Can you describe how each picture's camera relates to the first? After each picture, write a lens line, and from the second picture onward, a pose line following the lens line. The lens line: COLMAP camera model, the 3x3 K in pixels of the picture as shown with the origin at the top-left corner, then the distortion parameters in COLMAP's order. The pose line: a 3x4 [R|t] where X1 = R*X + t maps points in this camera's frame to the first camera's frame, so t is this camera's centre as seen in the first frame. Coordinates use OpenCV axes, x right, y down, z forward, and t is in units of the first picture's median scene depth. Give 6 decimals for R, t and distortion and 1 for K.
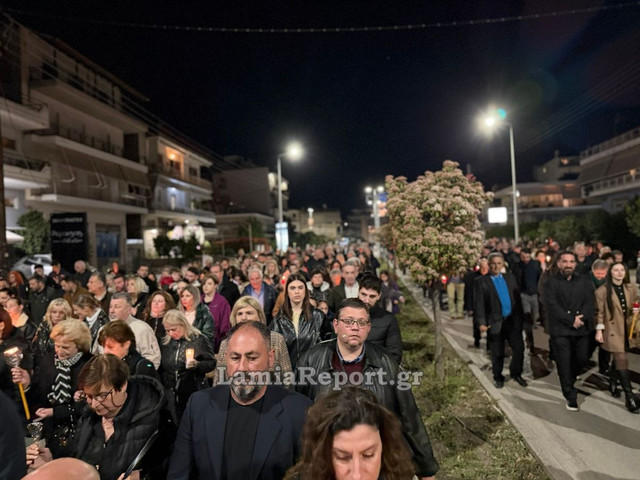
lens RADIAL K [[447.2, 0, 317.2], [0, 447.2, 240.3], [0, 0, 1]] dist [0.060820, -0.051357]
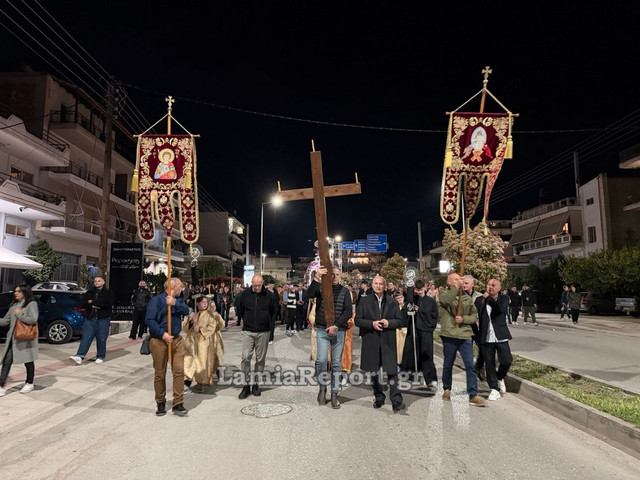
lens RADIAL K [[447.2, 0, 320.3], [0, 447.2, 235.4], [0, 0, 1]] dist [0.060820, -0.051357]
pose [[0.988864, 0.056688, 0.137601, -0.101248], [-0.040086, 0.991897, -0.120554, 0.019383], [-0.143320, 0.113695, 0.983124, -0.109979]]
